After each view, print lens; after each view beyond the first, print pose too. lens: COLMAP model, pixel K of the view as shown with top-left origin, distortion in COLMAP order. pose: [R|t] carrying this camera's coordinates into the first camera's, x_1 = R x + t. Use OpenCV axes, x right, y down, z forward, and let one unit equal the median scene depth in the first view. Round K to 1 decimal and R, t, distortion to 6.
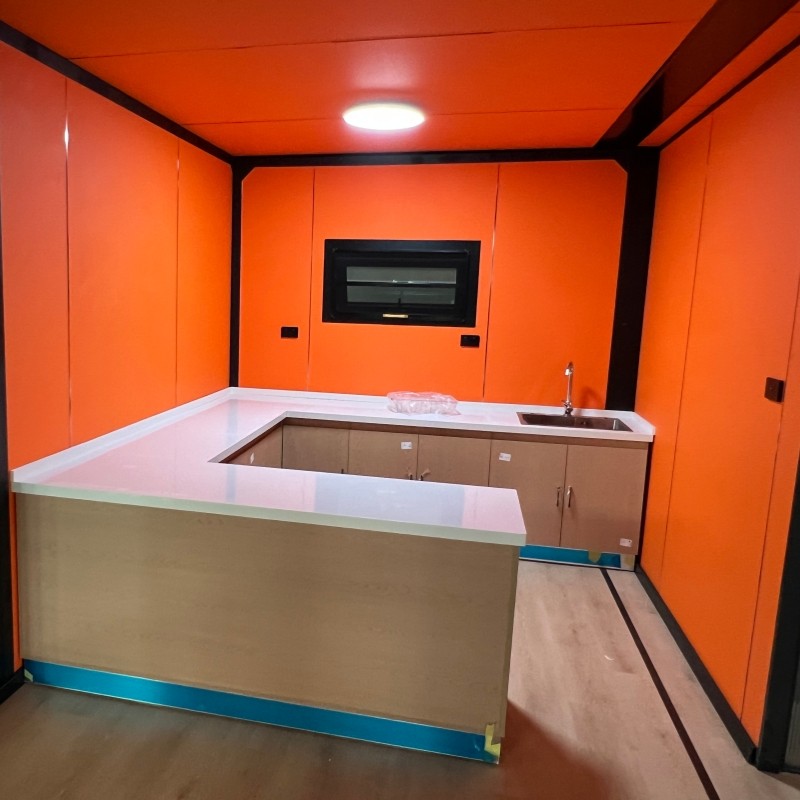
lens RADIAL K [[686.4, 0, 401.8], [0, 686.4, 399.7], [0, 0, 1]] dist [-0.019421, 0.005332]
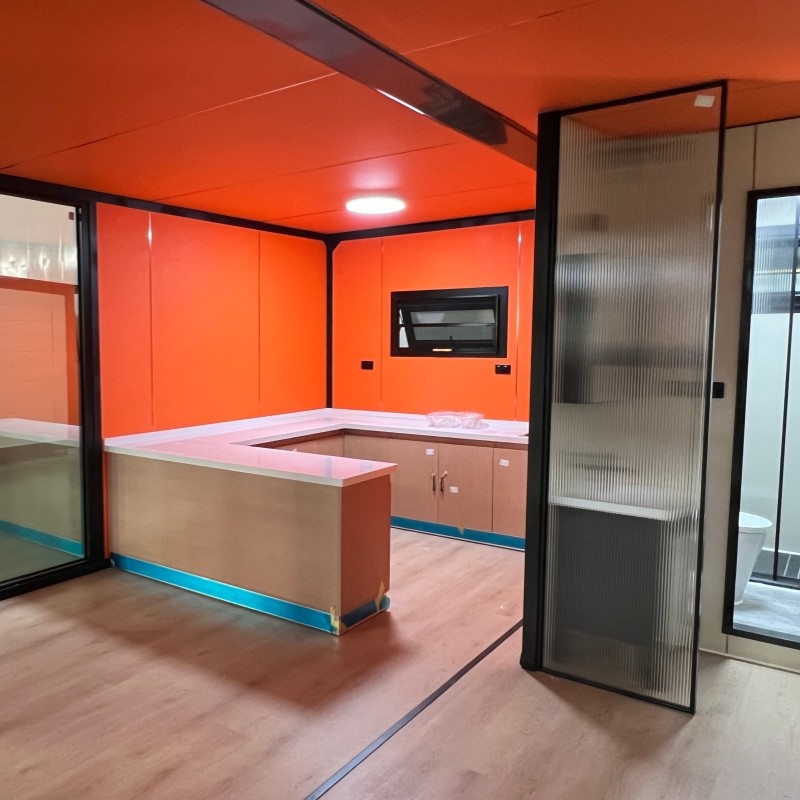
lens RADIAL K [[686.4, 0, 397.9], [0, 686.4, 400.2], [0, 0, 1]] dist [-0.019421, 0.005332]
pose [[0.937874, -0.000592, -0.346976, 0.373168], [-0.021244, 0.998025, -0.059124, 0.046350], [0.346326, 0.062822, 0.936008, -0.195660]]
